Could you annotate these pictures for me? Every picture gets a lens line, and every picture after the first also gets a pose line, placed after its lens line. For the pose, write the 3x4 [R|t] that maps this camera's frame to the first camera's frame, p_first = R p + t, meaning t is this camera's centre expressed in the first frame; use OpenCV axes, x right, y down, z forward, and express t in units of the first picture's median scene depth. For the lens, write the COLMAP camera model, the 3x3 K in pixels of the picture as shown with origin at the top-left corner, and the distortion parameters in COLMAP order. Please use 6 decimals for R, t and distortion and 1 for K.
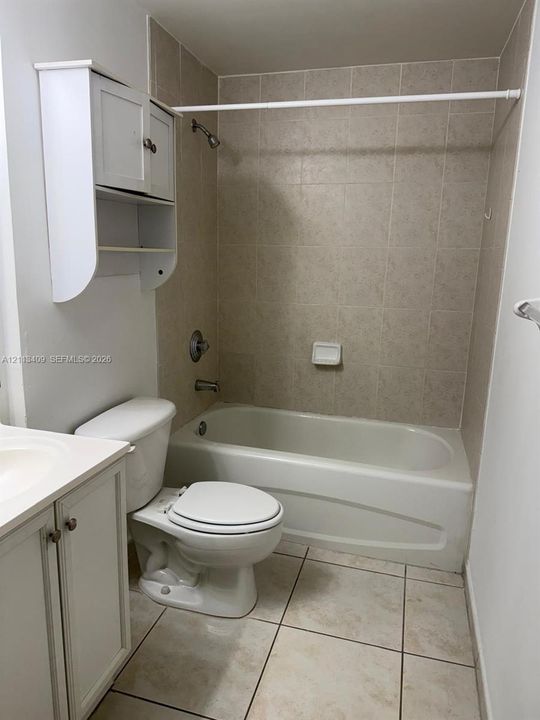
lens RADIAL K [[500.2, 0, 270.0], [0, 500.2, 360.0], [0, 0, 1]] dist [0.107354, -0.116271]
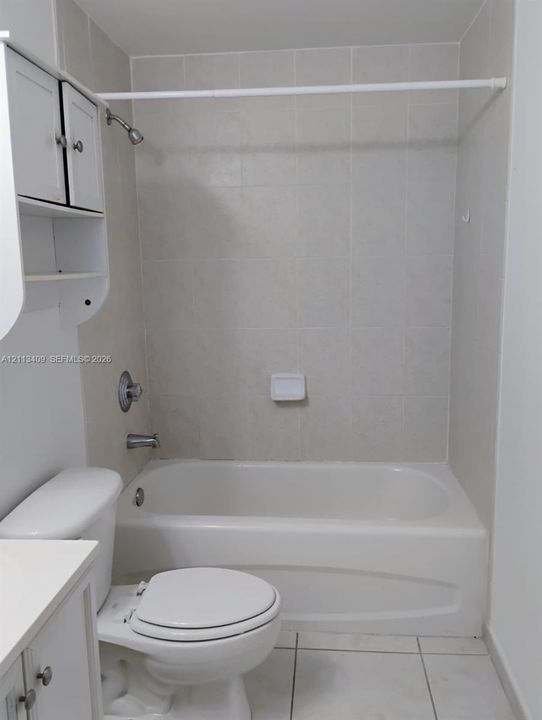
lens RADIAL K [[590.1, 0, 271.0], [0, 590.1, 360.0], [0, 0, 1]] dist [0.089832, -0.100208]
pose [[0.980404, -0.074497, 0.182370, -0.099408], [0.082696, 0.995859, -0.037762, -0.025554], [-0.178802, 0.052103, 0.982504, 0.054423]]
